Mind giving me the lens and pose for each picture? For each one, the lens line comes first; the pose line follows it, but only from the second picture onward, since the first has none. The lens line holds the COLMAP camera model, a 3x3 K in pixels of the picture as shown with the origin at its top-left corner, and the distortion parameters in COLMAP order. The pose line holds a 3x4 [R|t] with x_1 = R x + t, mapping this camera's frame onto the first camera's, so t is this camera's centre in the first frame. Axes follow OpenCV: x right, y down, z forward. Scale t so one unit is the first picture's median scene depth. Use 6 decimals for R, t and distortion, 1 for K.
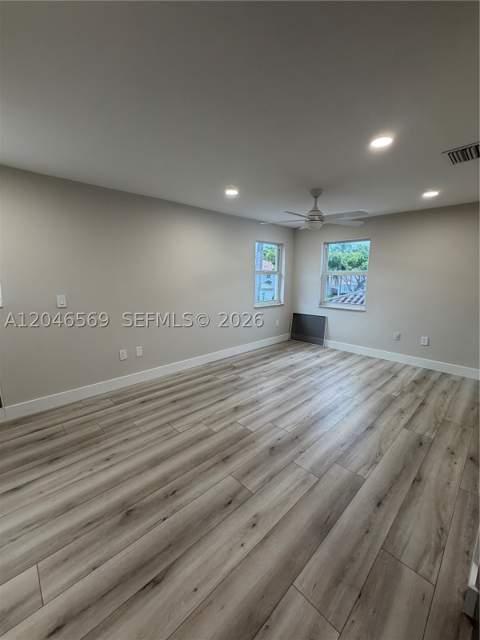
lens RADIAL K [[255.3, 0, 242.1], [0, 255.3, 317.6], [0, 0, 1]] dist [-0.002738, -0.000429]
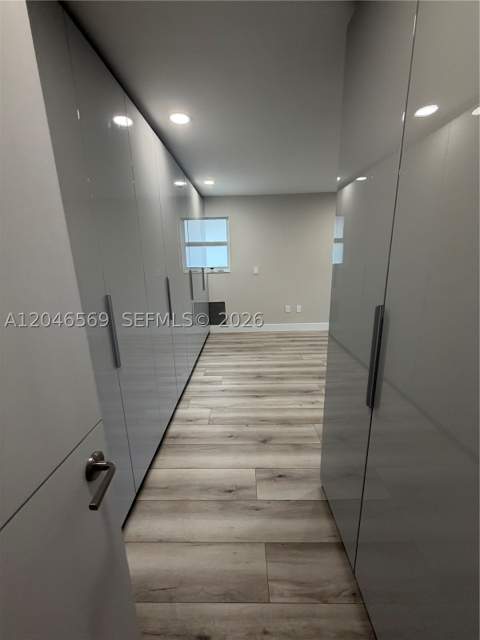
lens RADIAL K [[255.3, 0, 242.1], [0, 255.3, 317.6], [0, 0, 1]] dist [-0.002738, -0.000429]
pose [[0.718693, 0.149784, -0.679003, 0.505789], [-0.089937, 0.988344, 0.122828, 0.053519], [0.689487, -0.027207, 0.723787, -0.357086]]
